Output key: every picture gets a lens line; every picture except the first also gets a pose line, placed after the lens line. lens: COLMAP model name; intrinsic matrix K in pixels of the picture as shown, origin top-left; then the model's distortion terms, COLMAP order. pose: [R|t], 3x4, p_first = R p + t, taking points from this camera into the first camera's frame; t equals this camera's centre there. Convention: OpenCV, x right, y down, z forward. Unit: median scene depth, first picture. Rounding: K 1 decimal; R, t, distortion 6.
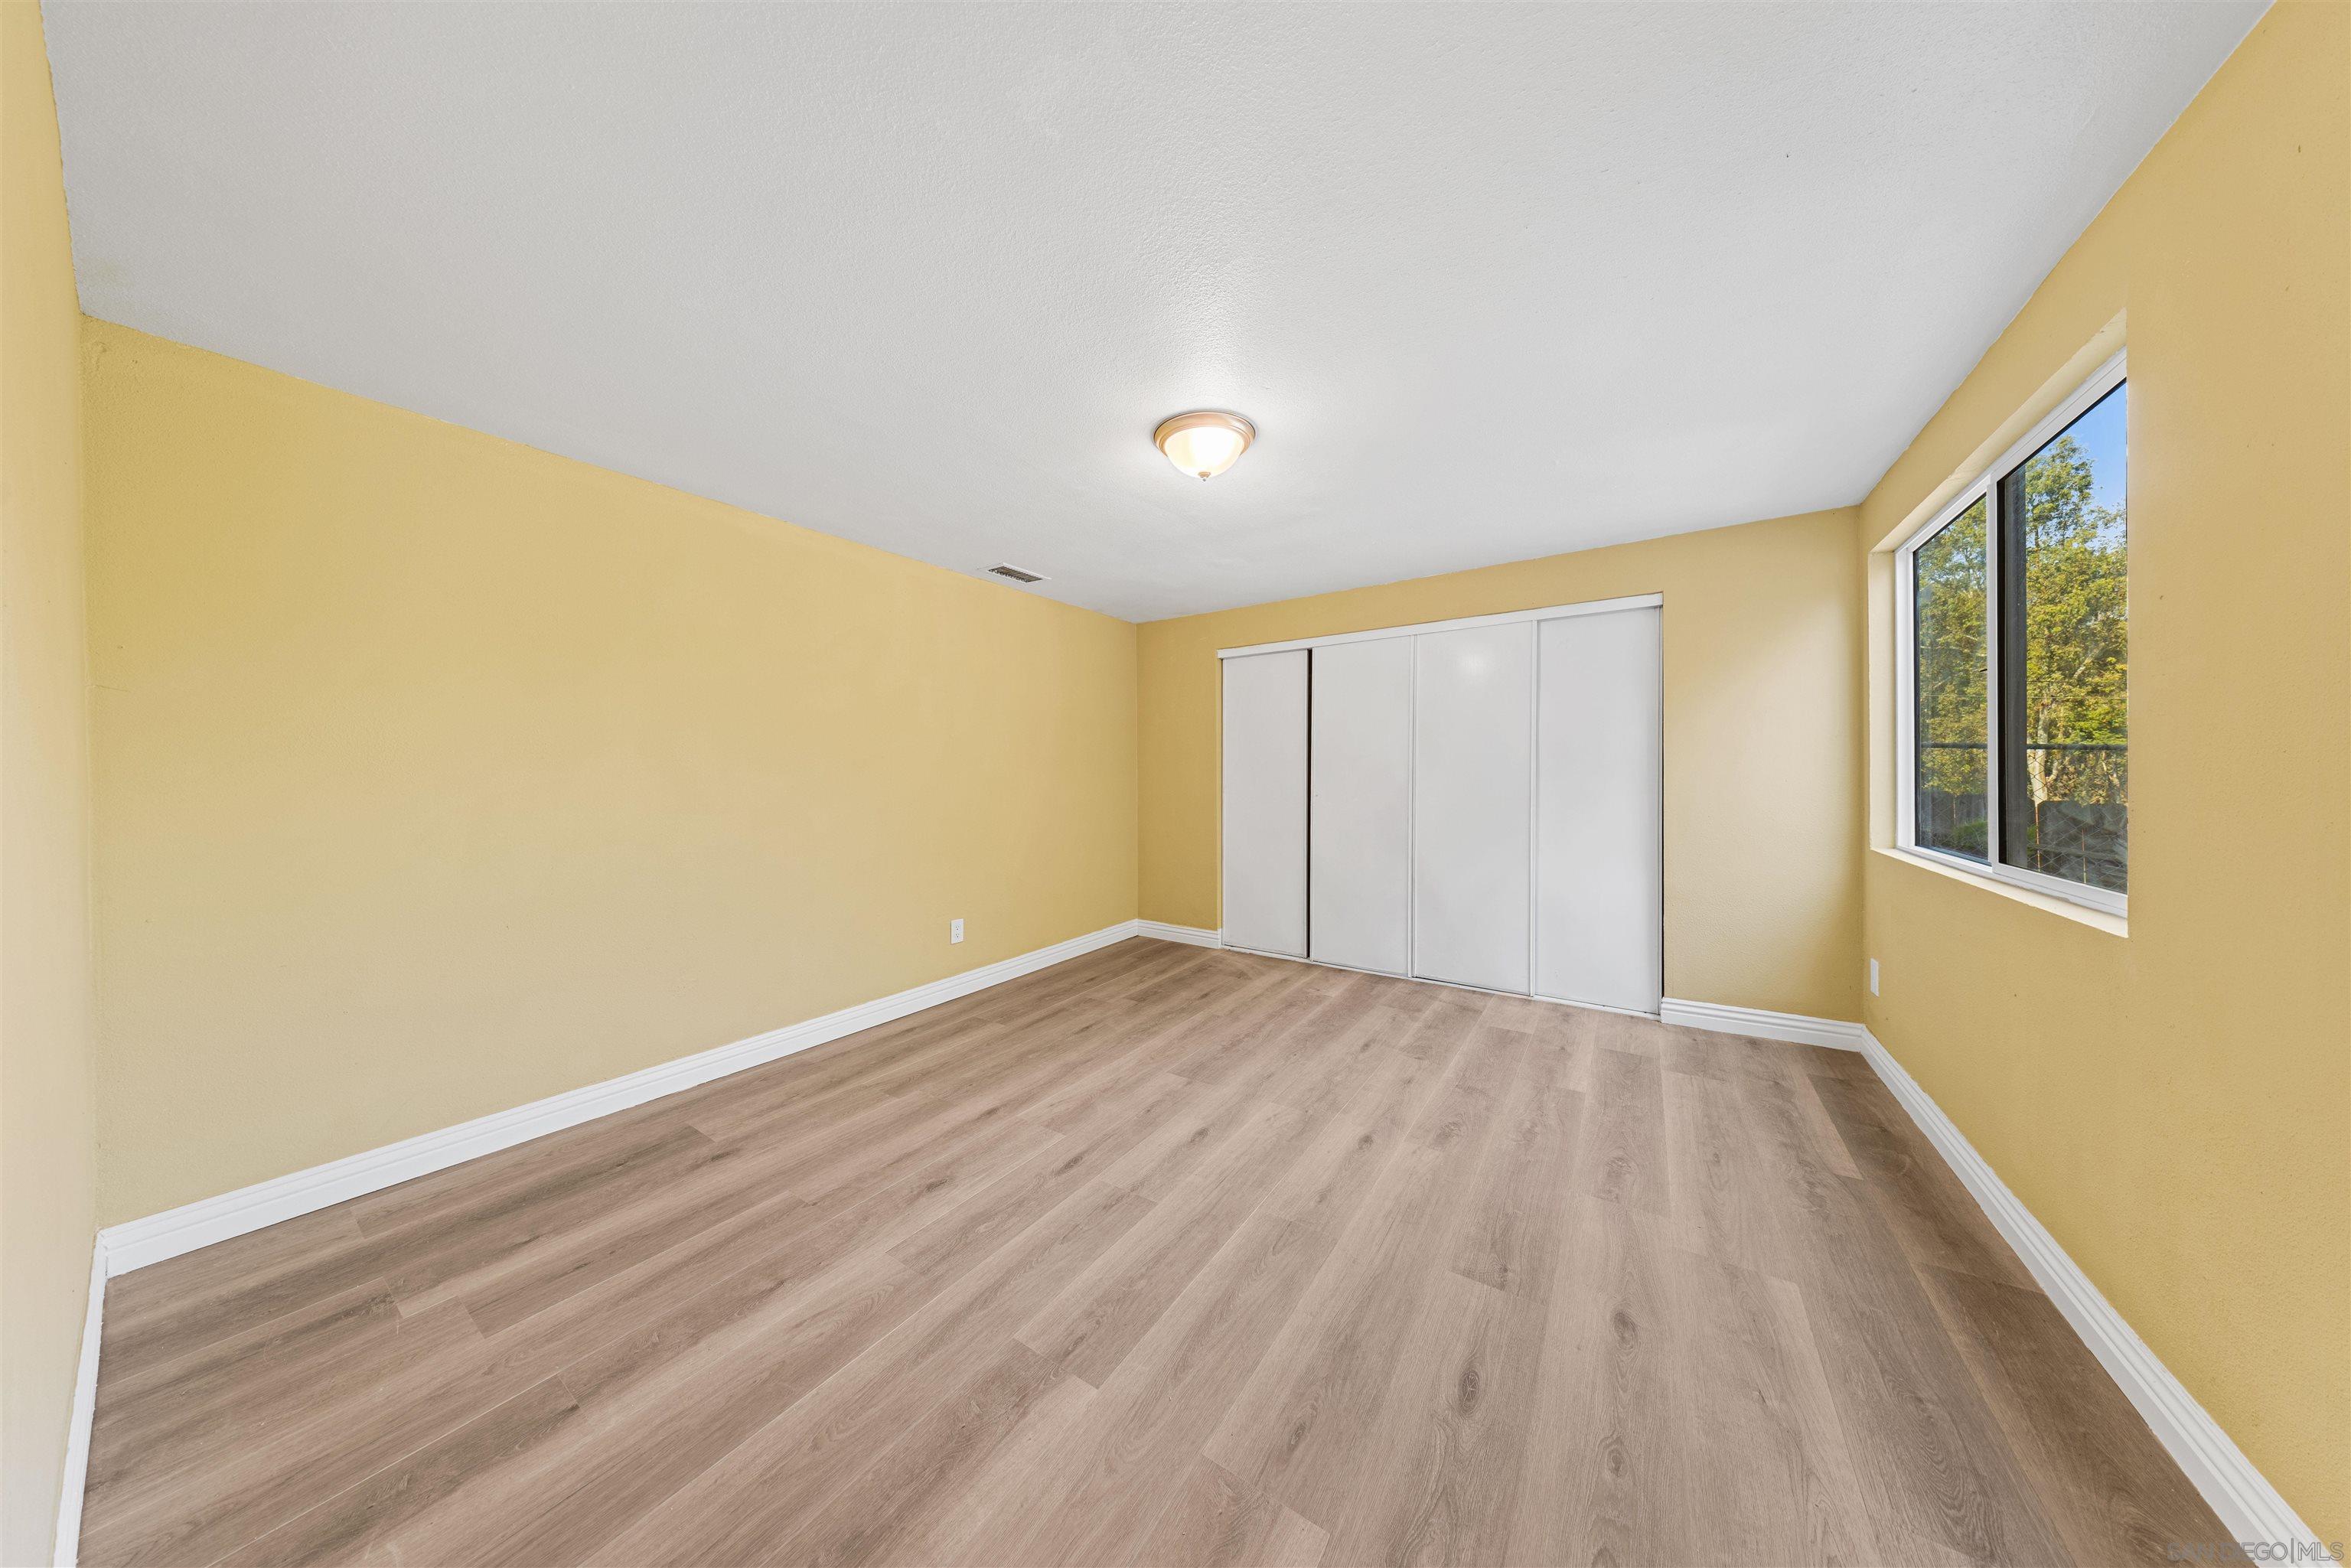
lens RADIAL K [[685.3, 0, 1176.4], [0, 685.3, 765.4], [0, 0, 1]] dist [-0.003254, -0.000029]
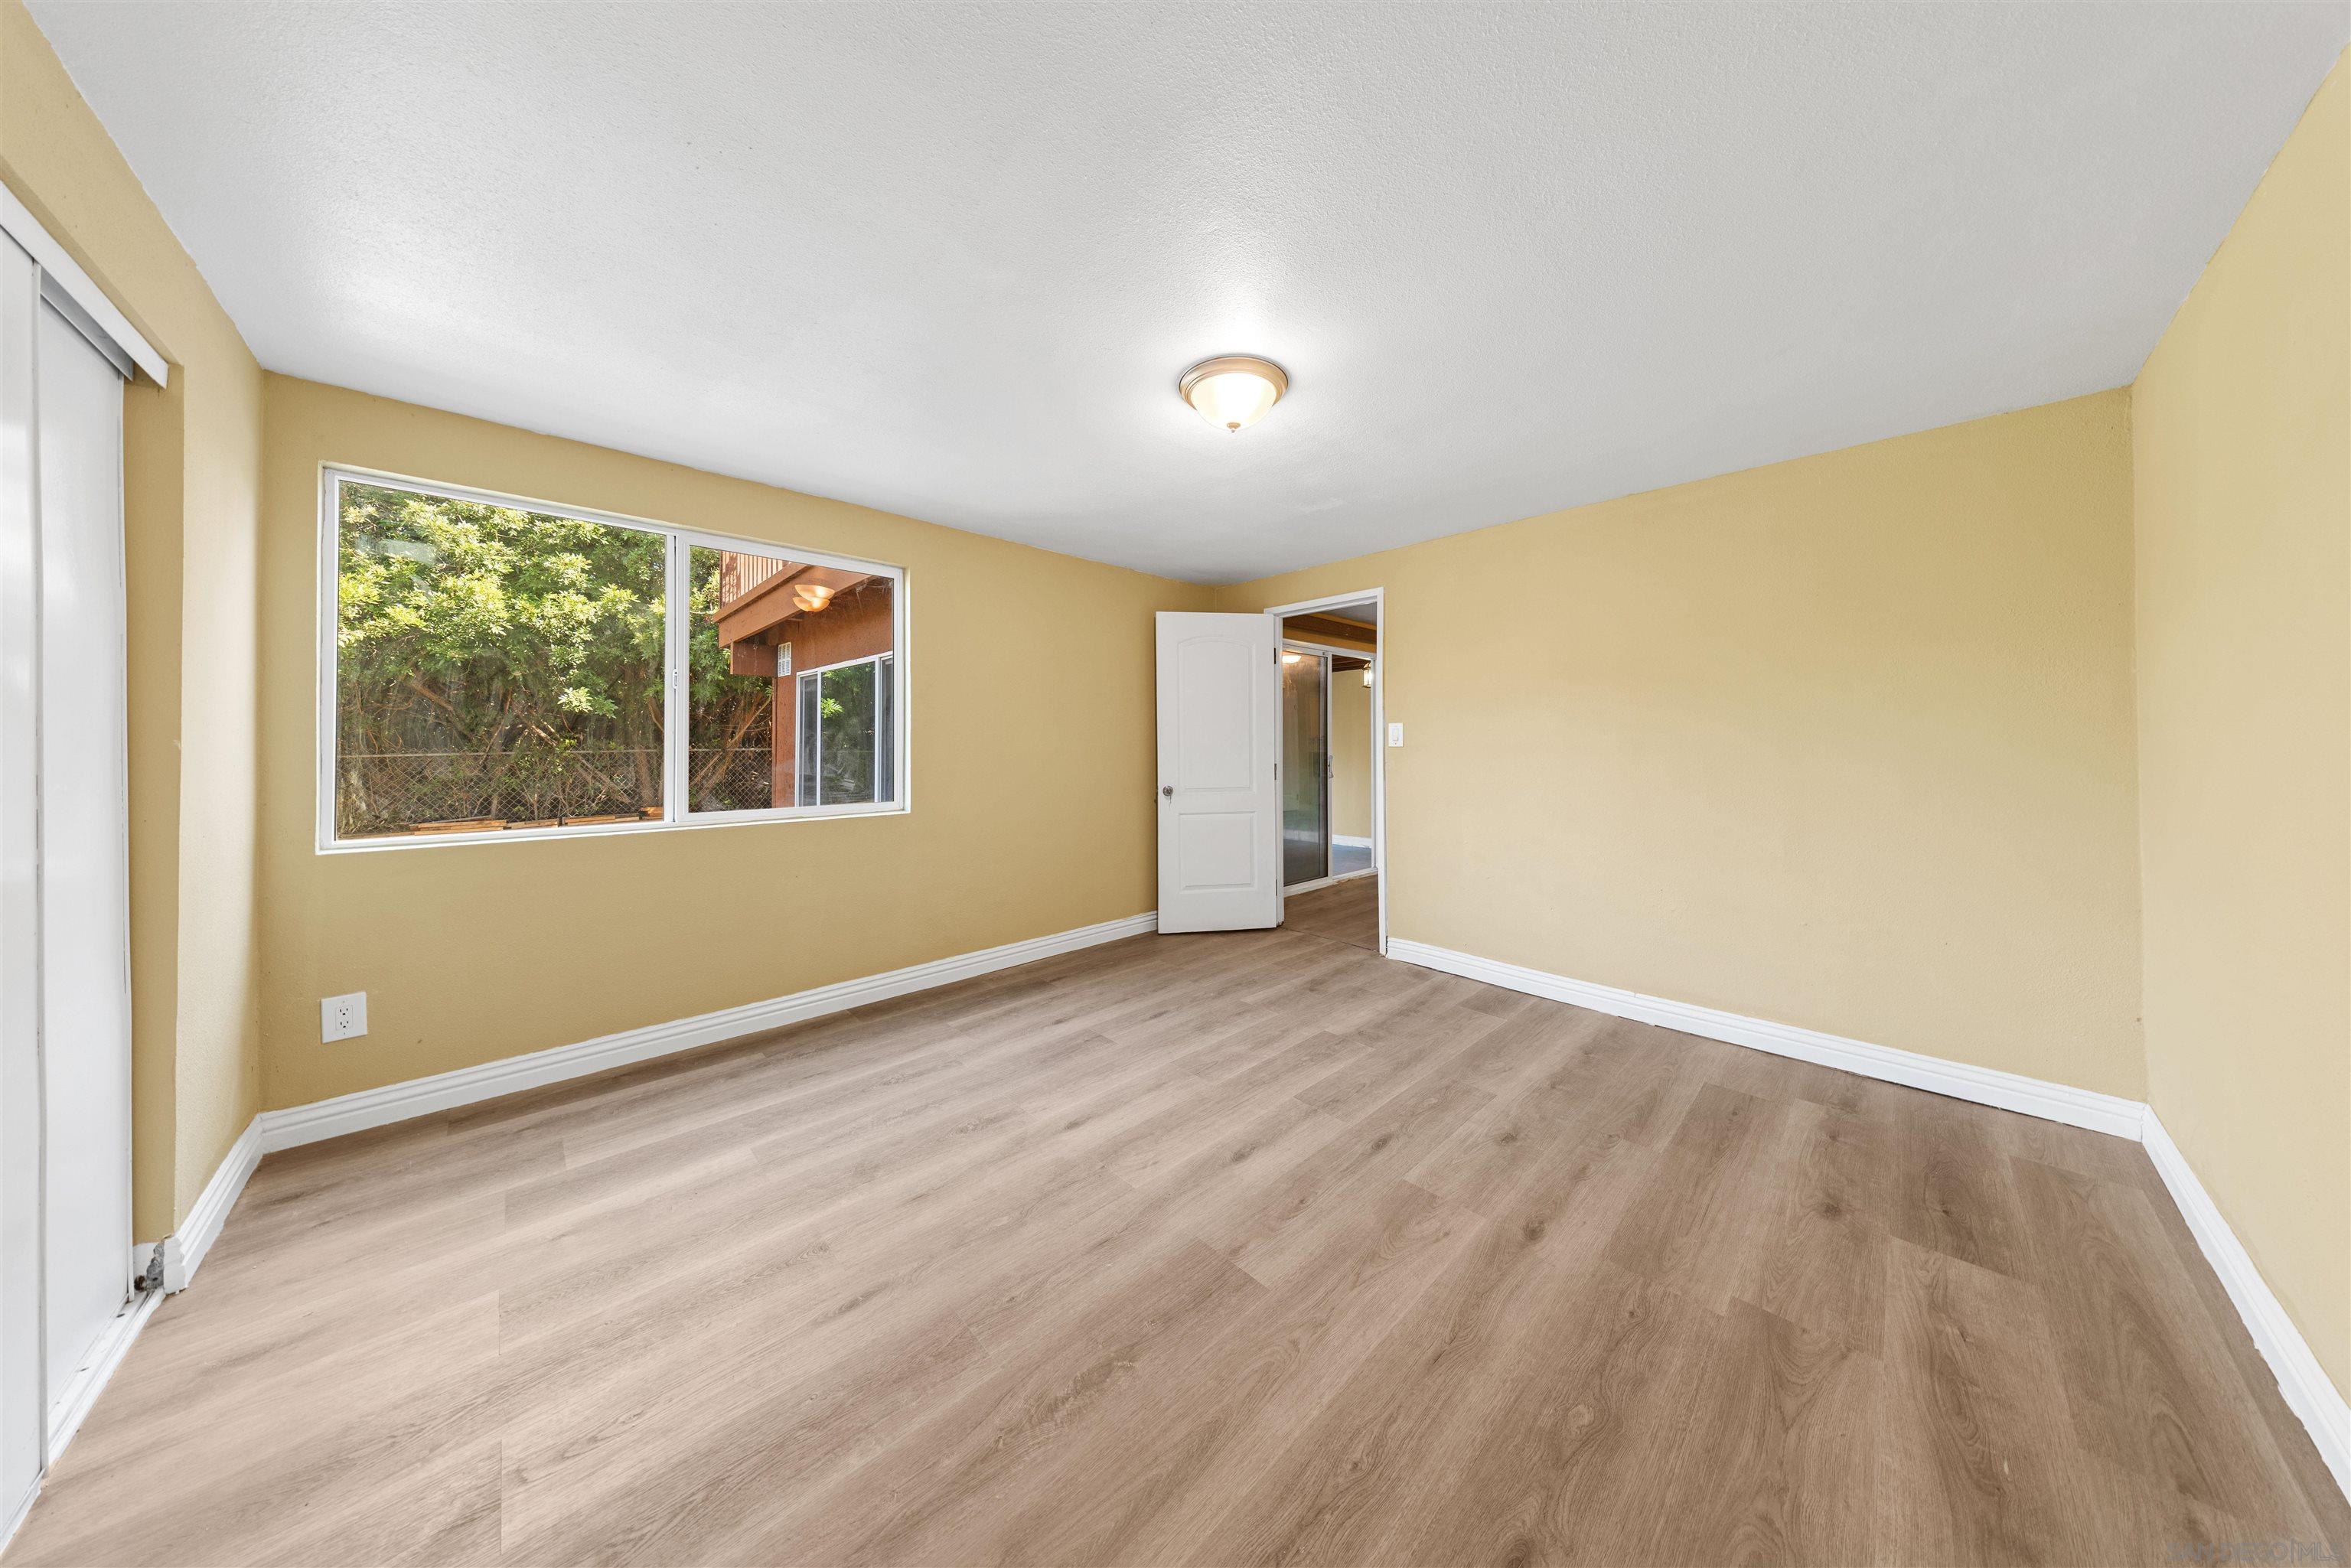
lens RADIAL K [[685.3, 0, 1176.4], [0, 685.3, 765.4], [0, 0, 1]] dist [-0.003254, -0.000029]
pose [[-0.976264, 0.000929, 0.216581, -0.076383], [0.005117, 0.999811, 0.018776, 0.019336], [-0.216523, 0.019438, -0.976084, 1.933191]]
